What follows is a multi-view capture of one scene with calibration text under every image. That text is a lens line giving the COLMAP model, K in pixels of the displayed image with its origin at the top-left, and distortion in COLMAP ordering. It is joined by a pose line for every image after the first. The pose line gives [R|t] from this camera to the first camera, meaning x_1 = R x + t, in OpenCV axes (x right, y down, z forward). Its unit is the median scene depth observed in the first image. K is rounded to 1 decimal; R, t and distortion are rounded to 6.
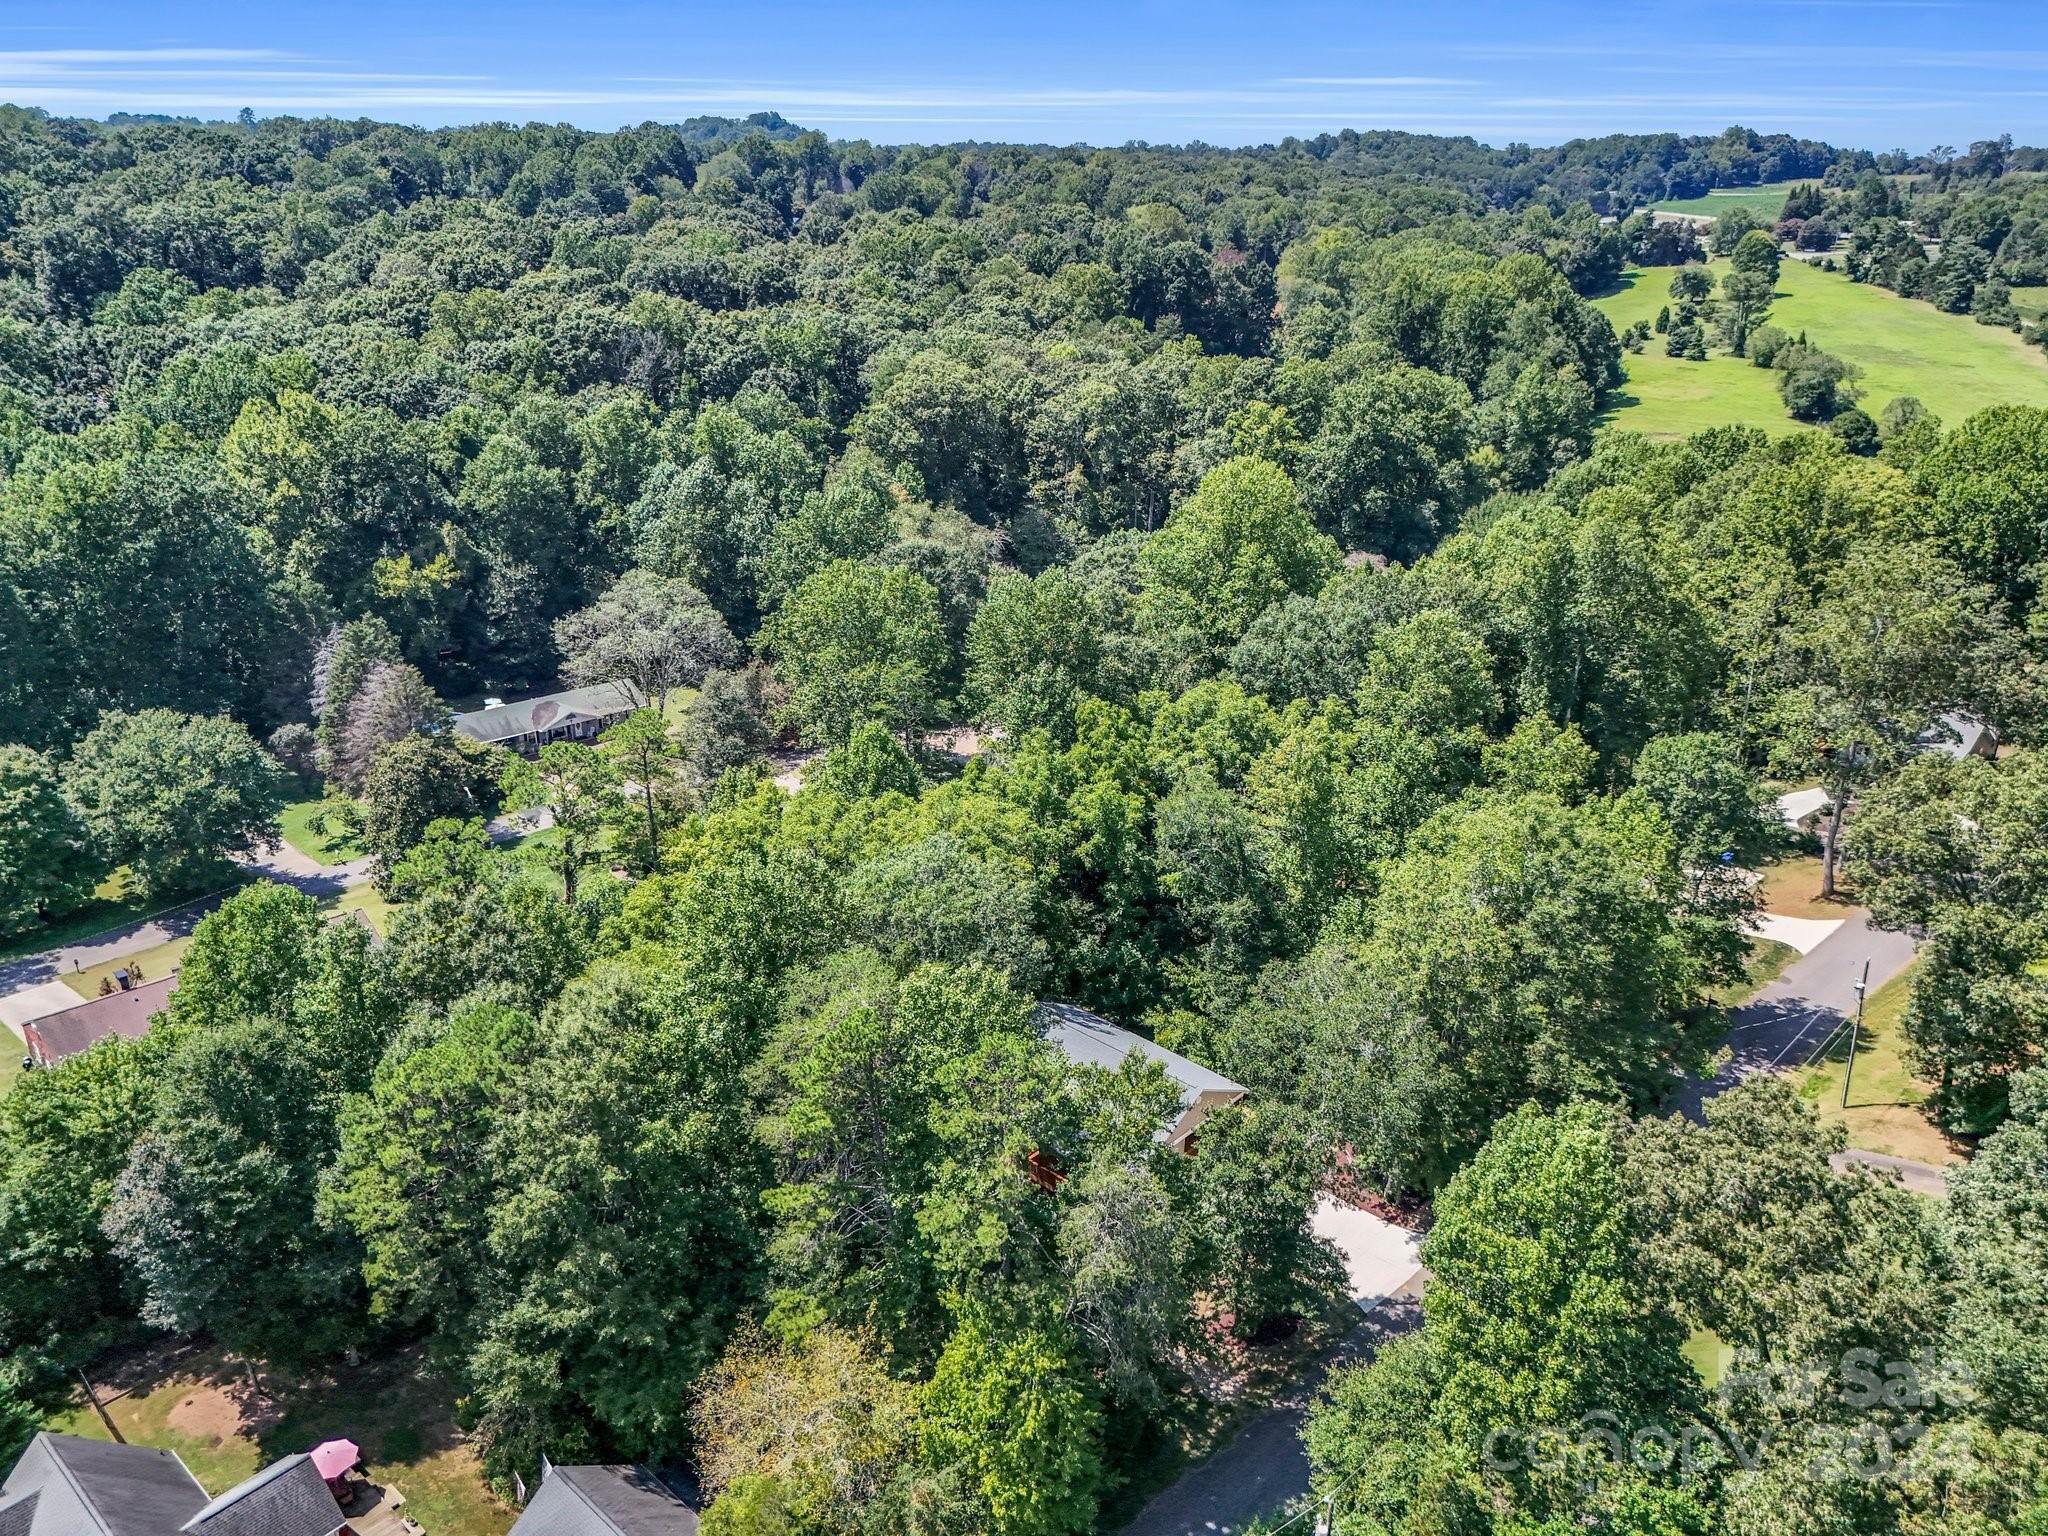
lens RADIAL K [[1527.0, 0, 1024.0], [0, 1527.0, 768.0], [0, 0, 1]] dist [0.019150, -0.004277]
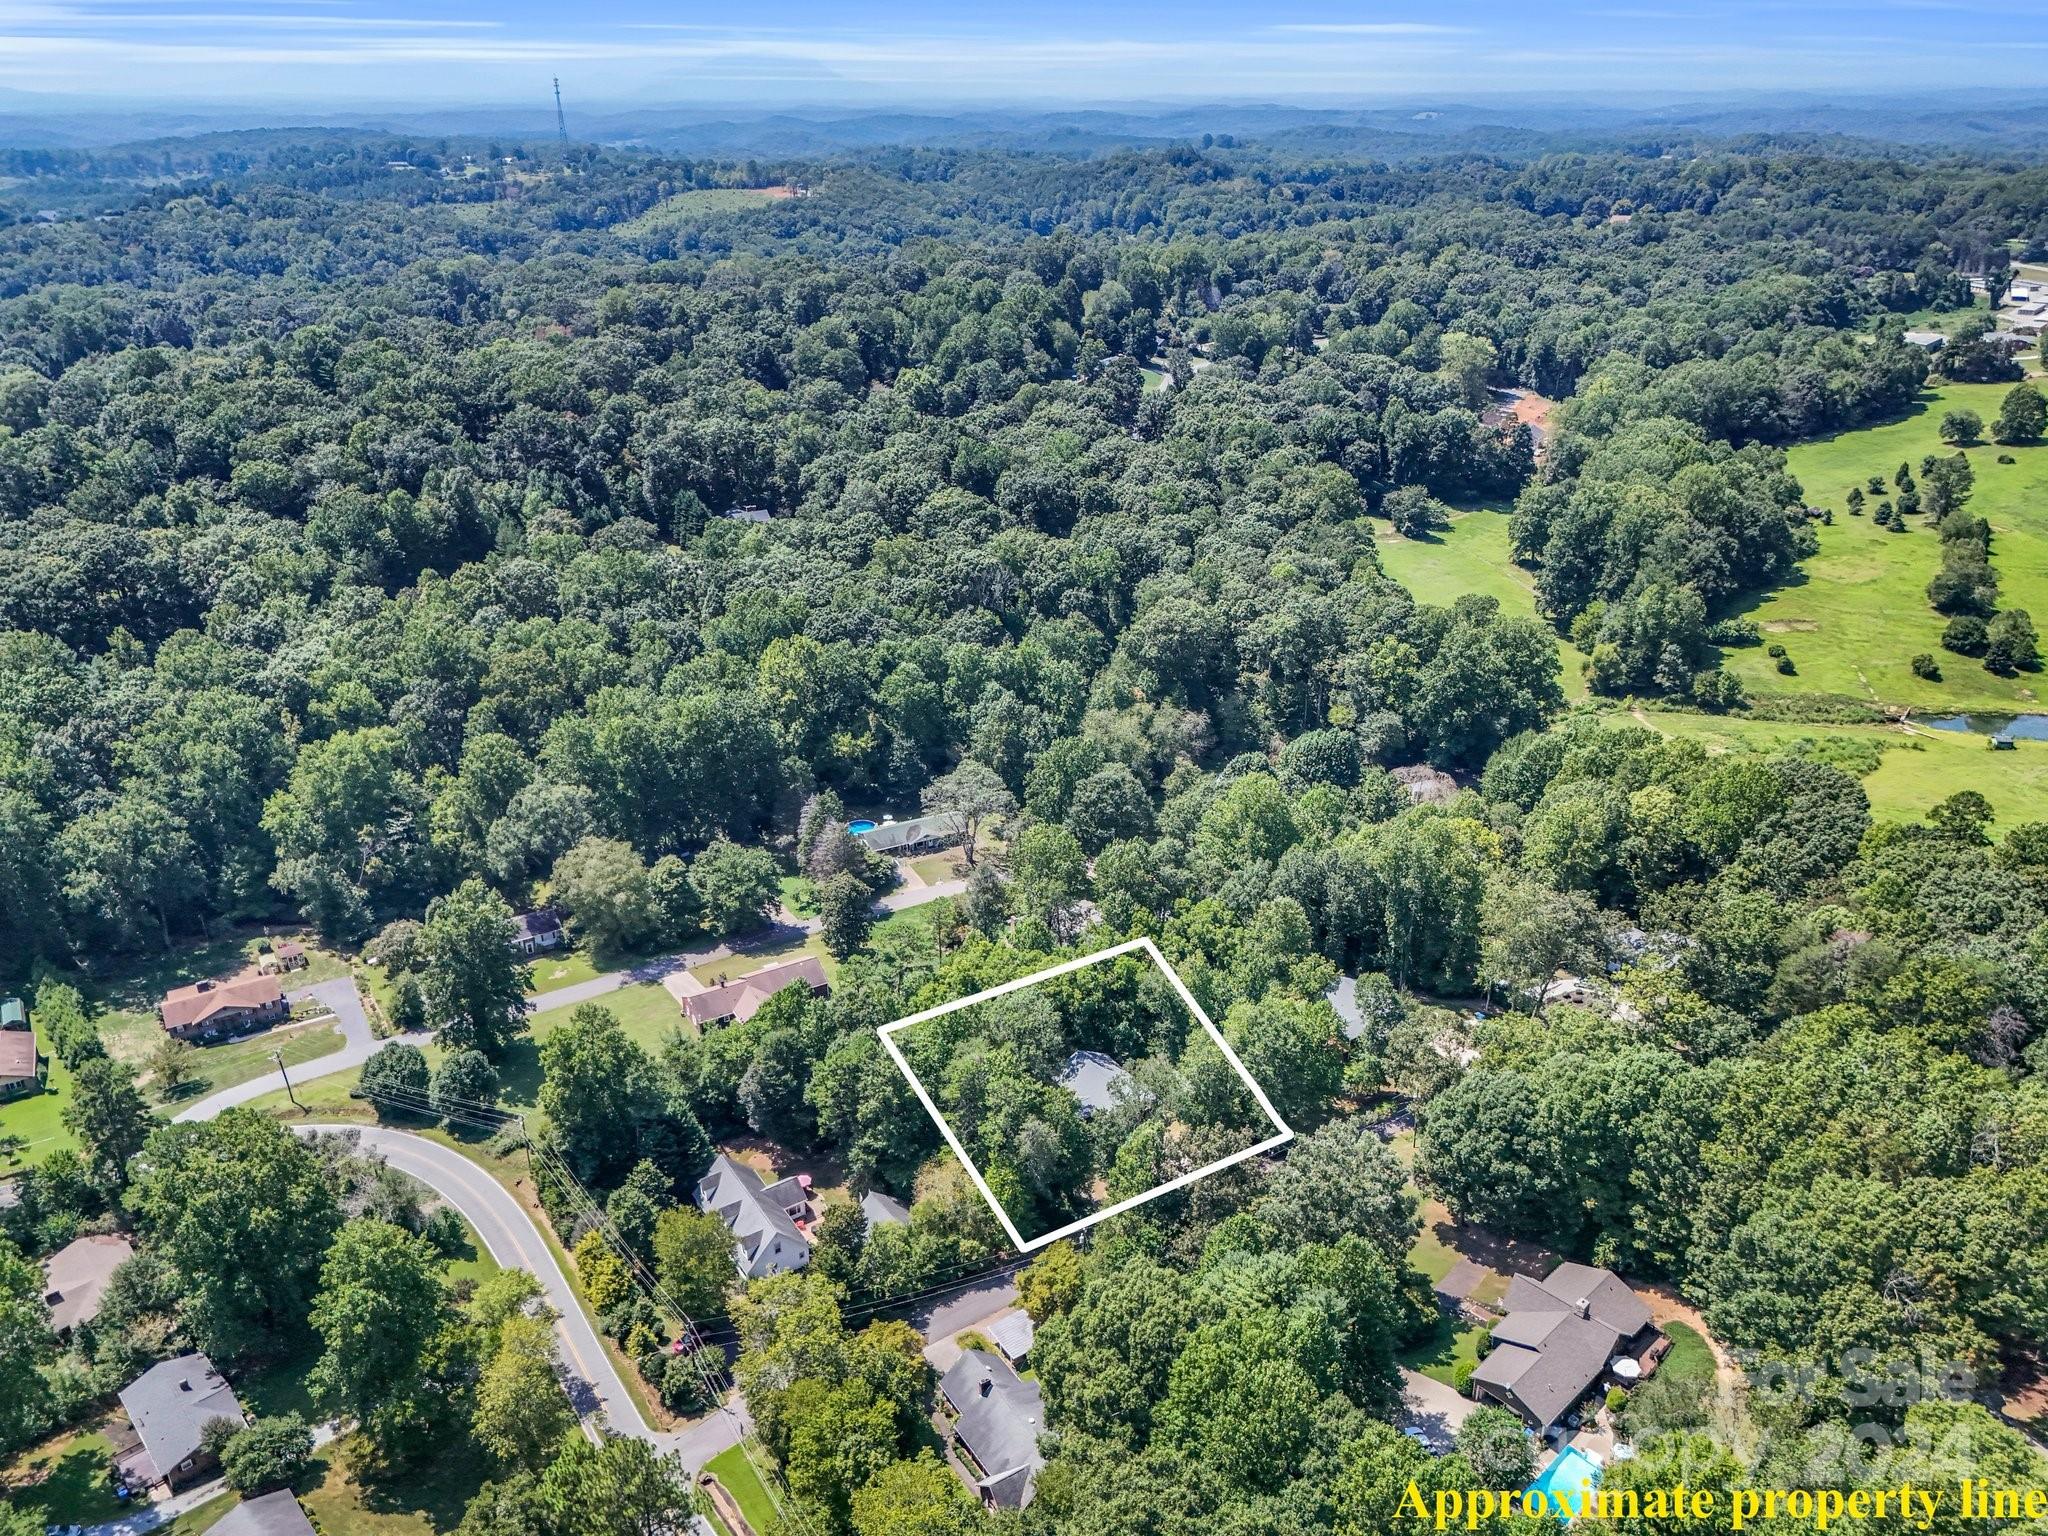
lens RADIAL K [[1525.8, 0, 1024.0], [0, 1525.8, 768.0], [0, 0, 1]] dist [0.122810, -0.101996]
pose [[0.963415, 0.089914, -0.252480, 0.272688], [-0.078758, 0.995432, 0.053970, -0.229170], [0.256179, -0.032111, 0.966096, -0.740153]]
